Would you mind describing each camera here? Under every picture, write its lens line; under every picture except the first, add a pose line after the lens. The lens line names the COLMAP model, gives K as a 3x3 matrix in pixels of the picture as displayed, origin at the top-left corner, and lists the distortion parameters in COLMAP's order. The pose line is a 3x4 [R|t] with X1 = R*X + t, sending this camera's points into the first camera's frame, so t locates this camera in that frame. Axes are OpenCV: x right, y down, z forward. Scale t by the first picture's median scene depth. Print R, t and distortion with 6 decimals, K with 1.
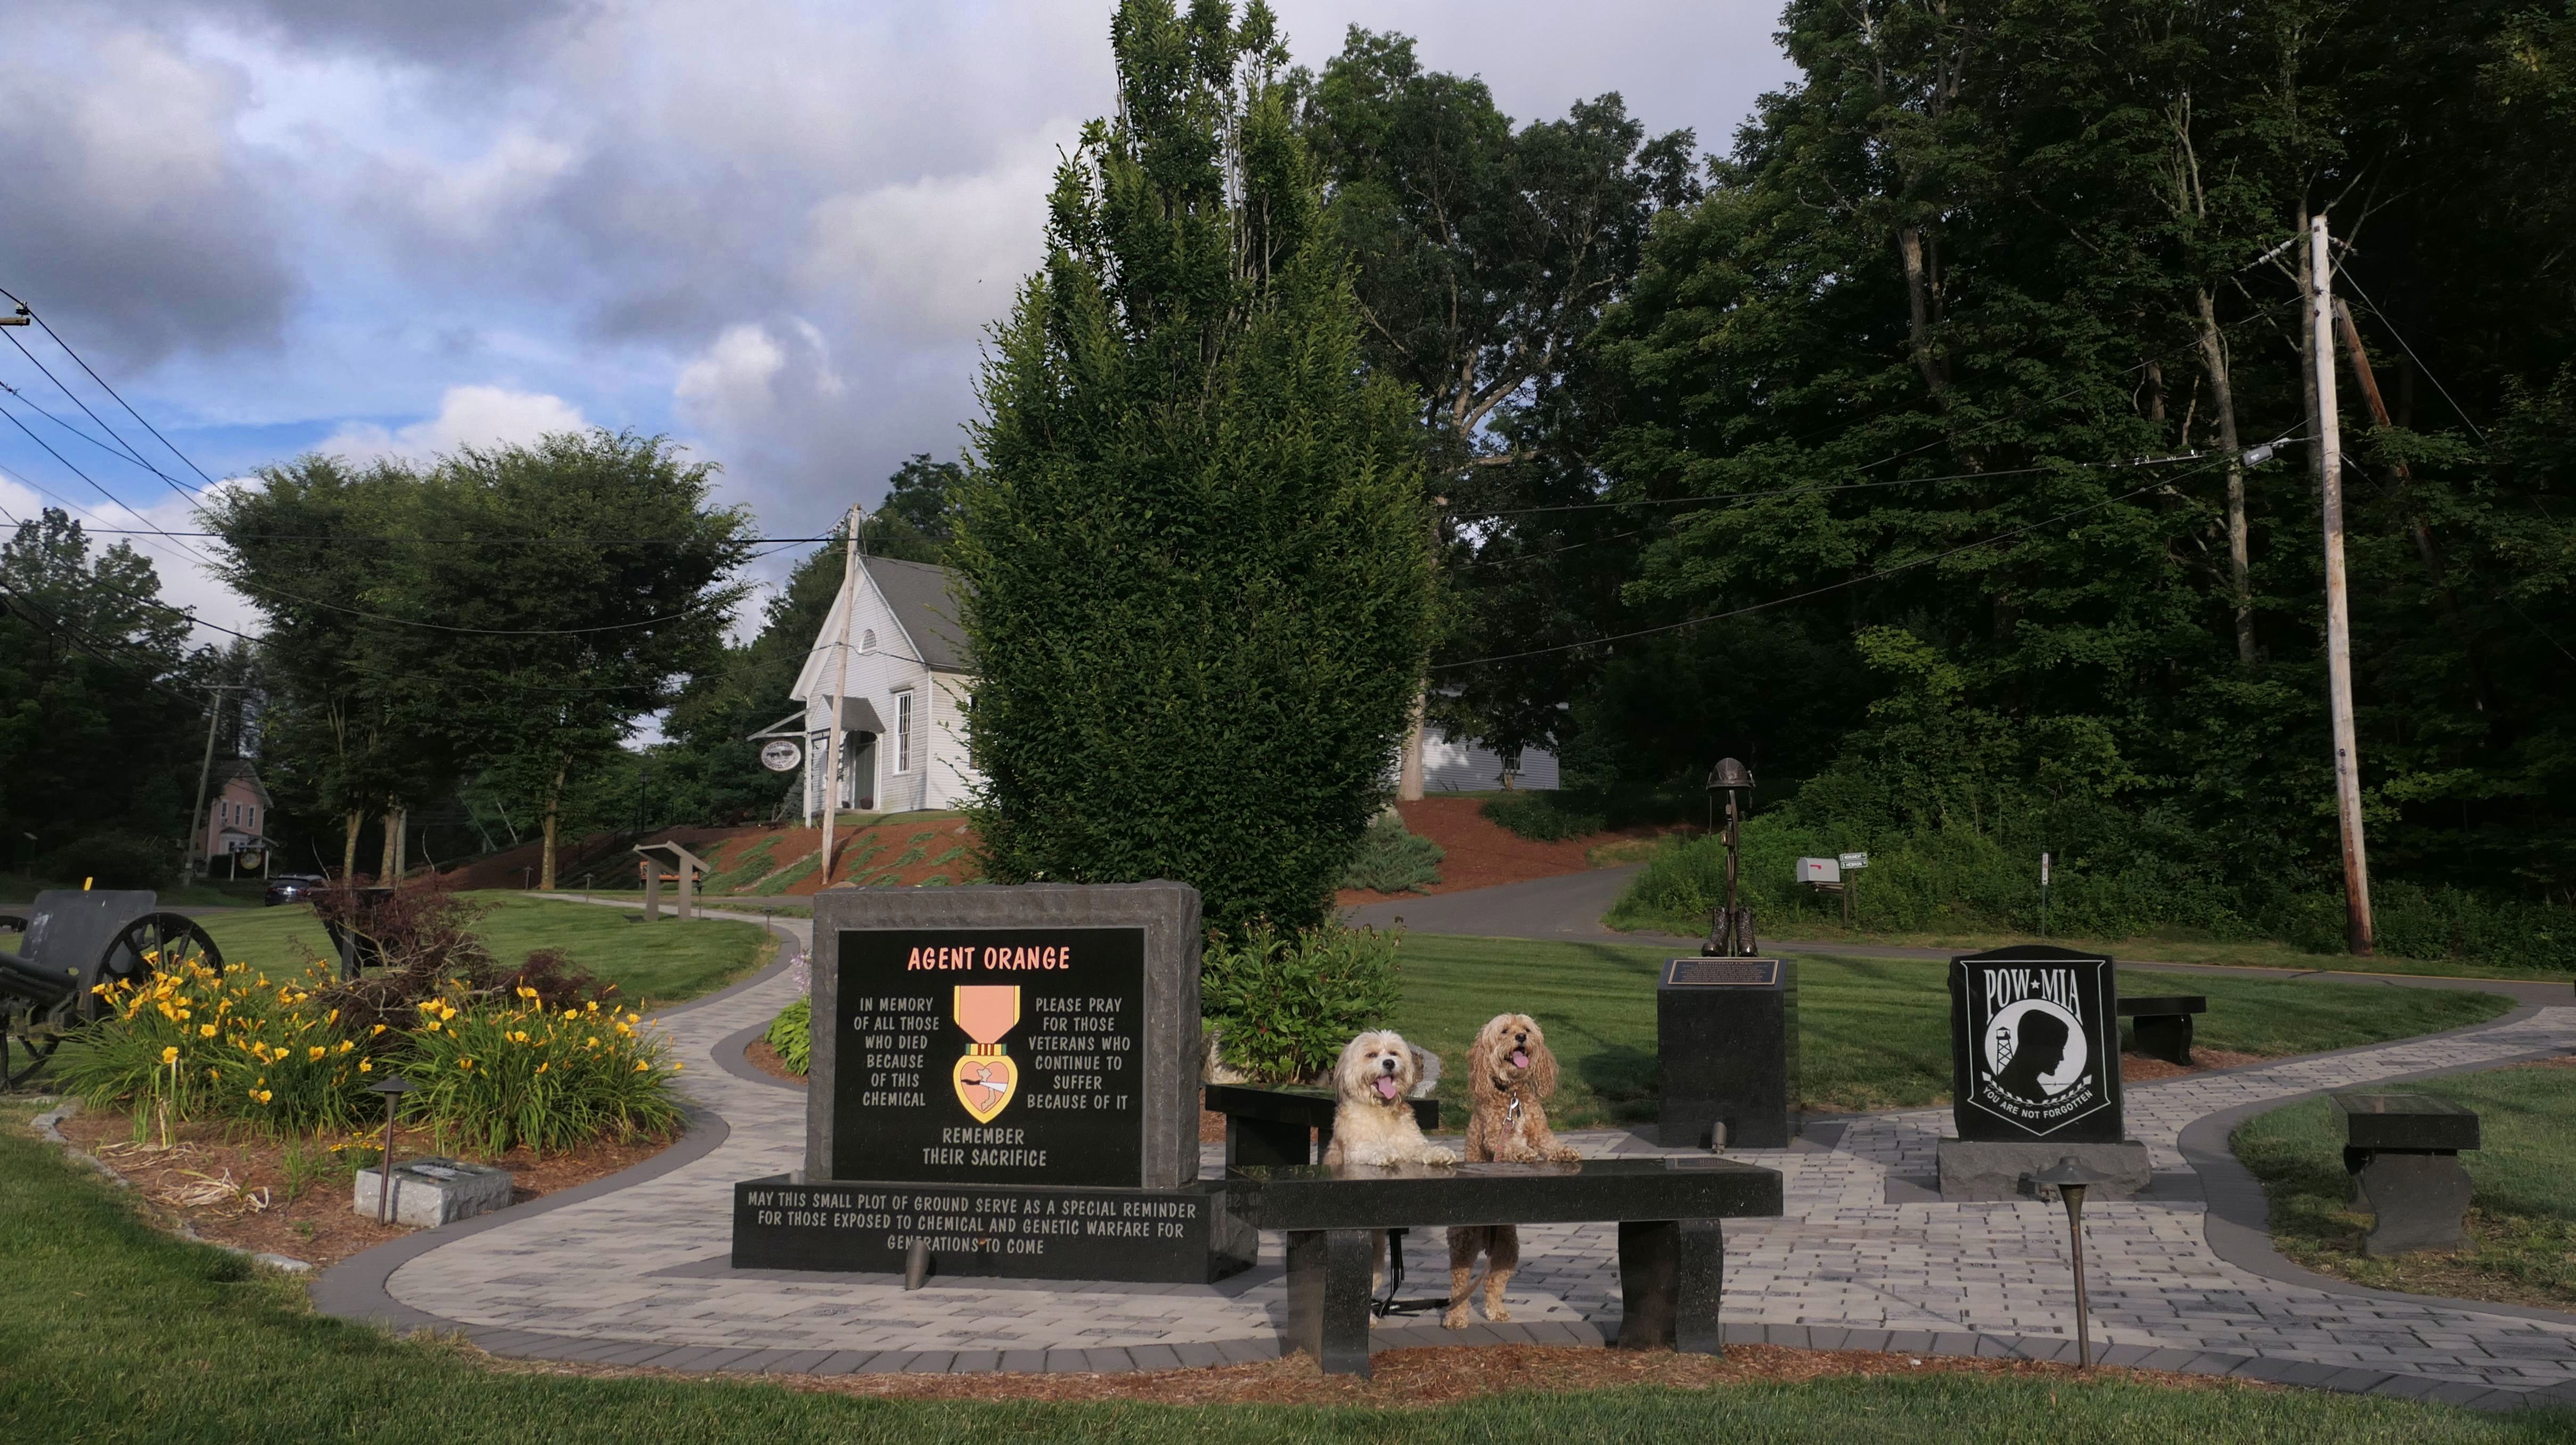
lens RADIAL K [[2095.7, 0, 1408.1], [0, 2095.7, 660.7], [0, 0, 1]] dist [-0.032957, 0.004401]
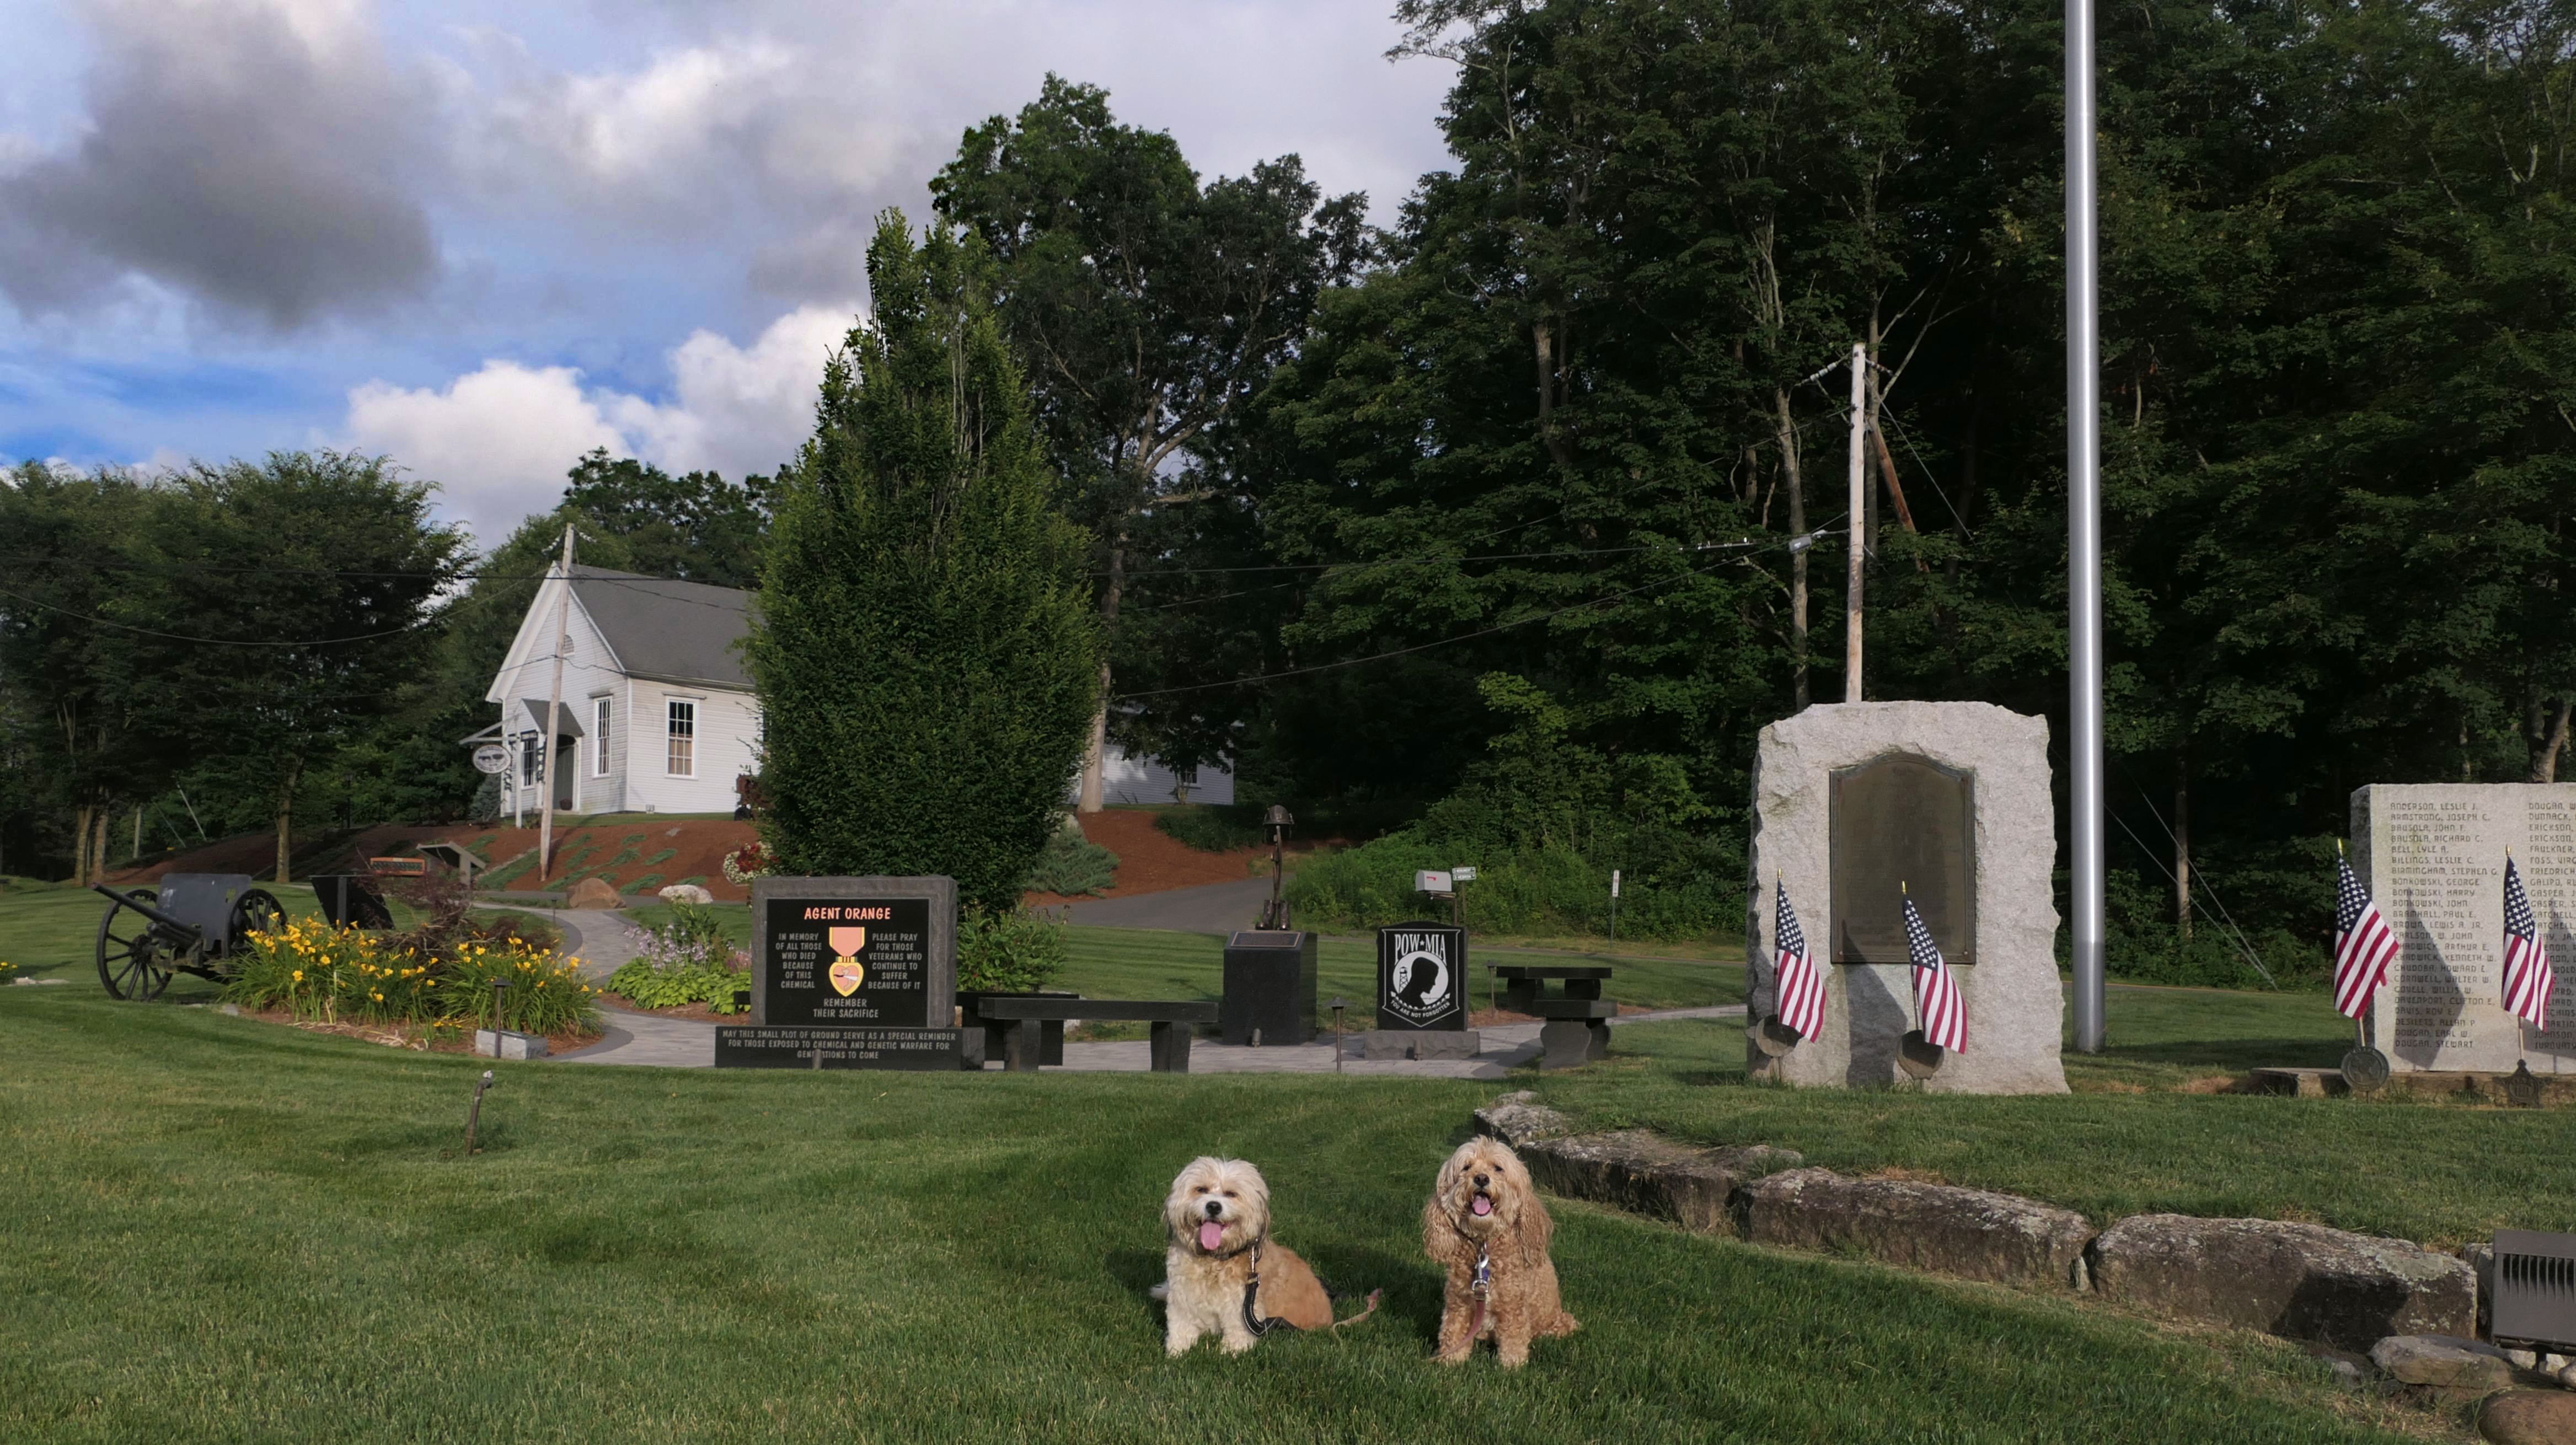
lens RADIAL K [[2203.9, 0, 1293.2], [0, 2203.9, 841.5], [0, 0, 1]] dist [-0.006806, -0.003839]
pose [[0.995878, 0.017206, 0.089059, 0.005427], [-0.024508, 0.996367, 0.081557, -0.018623], [-0.087332, -0.083404, 0.992682, -0.195034]]
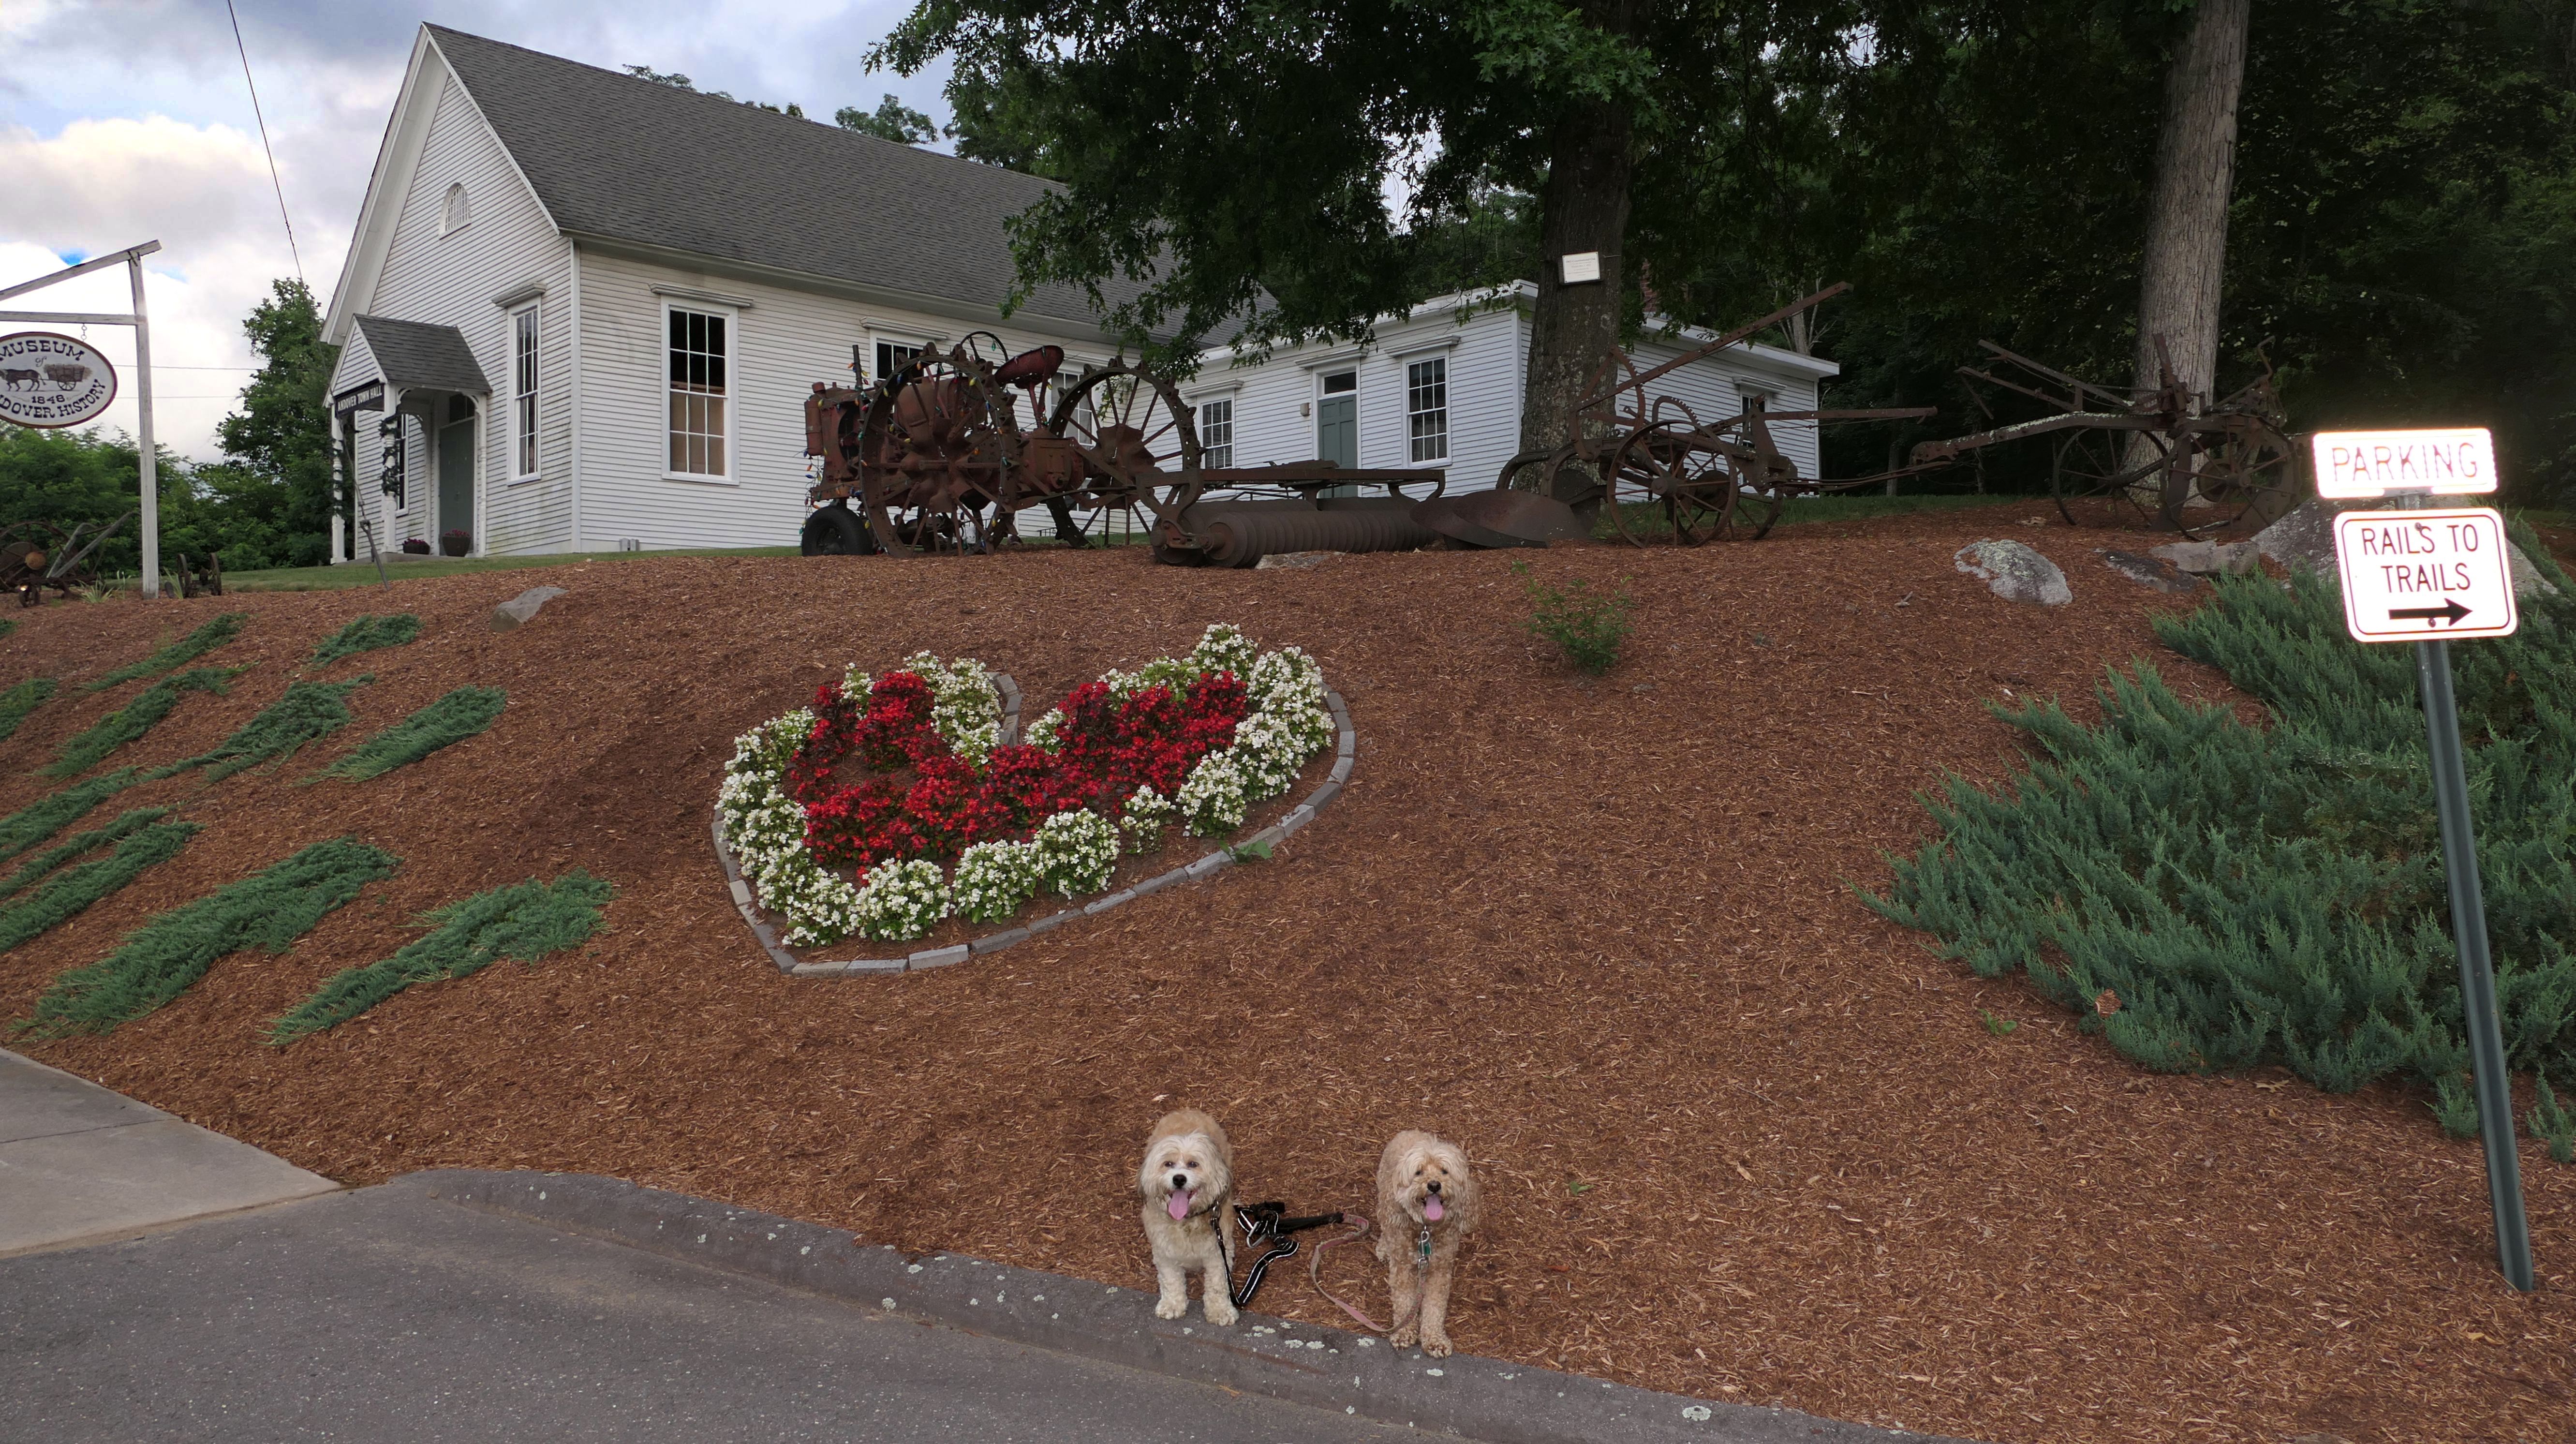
lens RADIAL K [[2096.2, 0, 1408.1], [0, 2096.2, 660.1], [0, 0, 1]] dist [-0.032957, 0.004401]
pose [[0.992871, 0.001377, 0.119188, -0.166316], [-0.014509, 0.993893, 0.109386, 0.066771], [-0.118310, -0.110335, 0.986828, 0.846442]]
